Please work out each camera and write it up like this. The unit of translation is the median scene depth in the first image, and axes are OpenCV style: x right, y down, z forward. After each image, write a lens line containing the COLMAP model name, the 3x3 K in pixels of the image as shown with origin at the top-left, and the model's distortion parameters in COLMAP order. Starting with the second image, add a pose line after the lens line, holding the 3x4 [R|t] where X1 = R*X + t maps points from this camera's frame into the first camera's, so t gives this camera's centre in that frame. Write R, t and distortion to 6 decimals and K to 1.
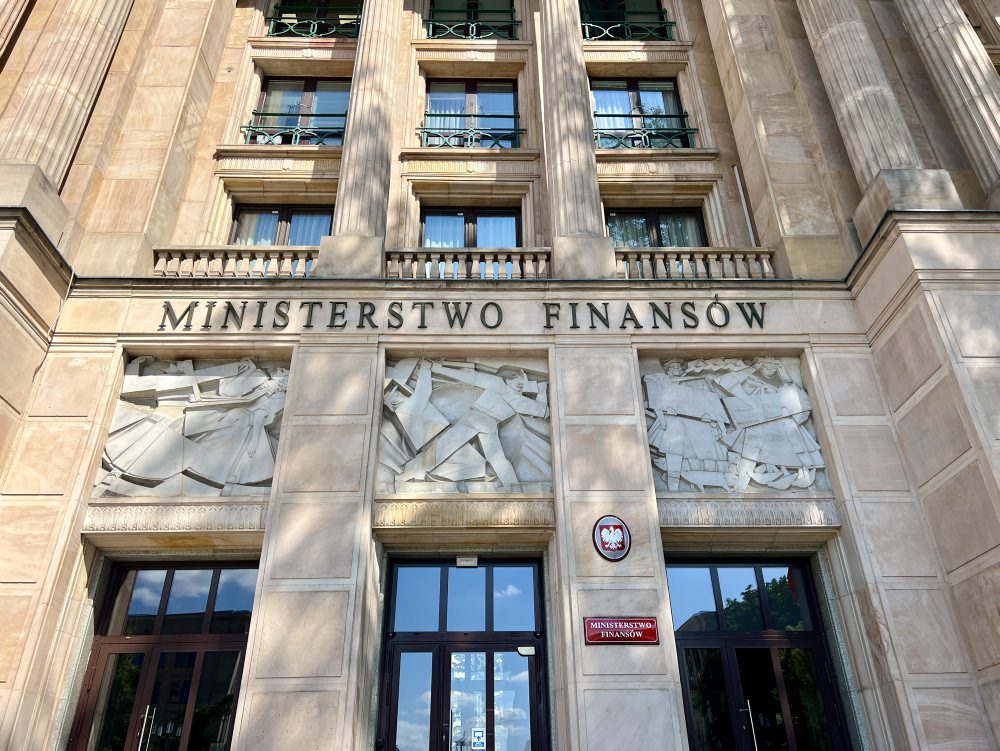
lens RADIAL K [[752.7, 0, 500.0], [0, 752.7, 375.5], [0, 0, 1]] dist [0.072840, -0.079769]
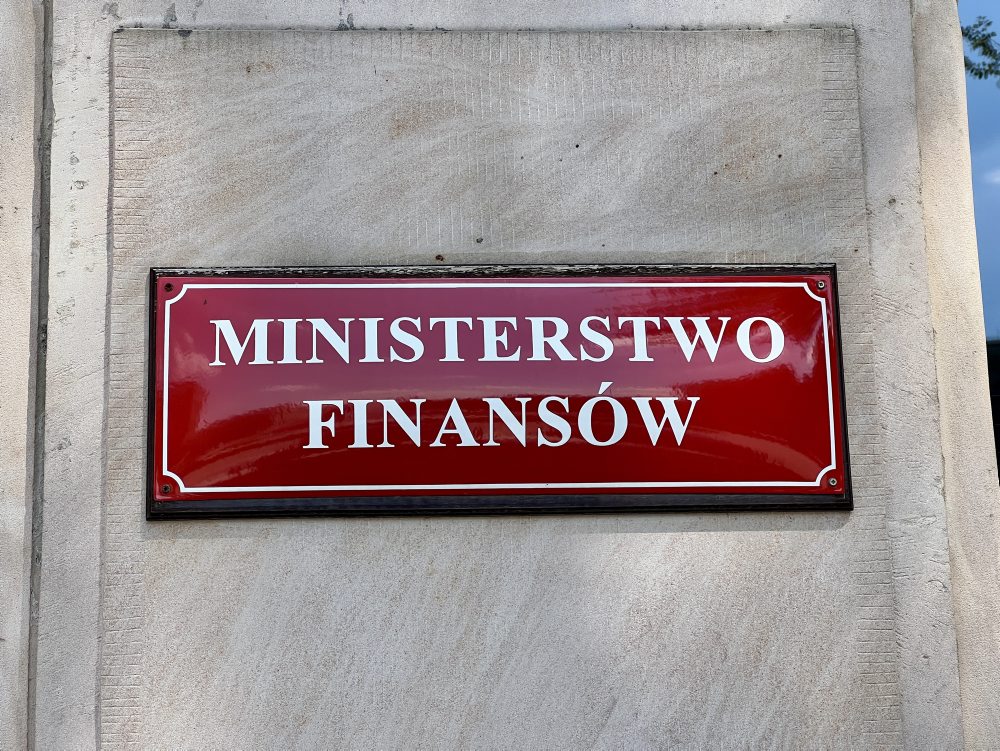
lens RADIAL K [[2242.0, 0, 500.0], [0, 2242.0, 375.5], [0, 0, 1]] dist [-0.002535, -0.007828]
pose [[0.998392, 0.002091, 0.056653, 0.119693], [-0.018184, 0.958332, 0.285079, 0.207520], [-0.053696, -0.285651, 0.956828, 0.593881]]
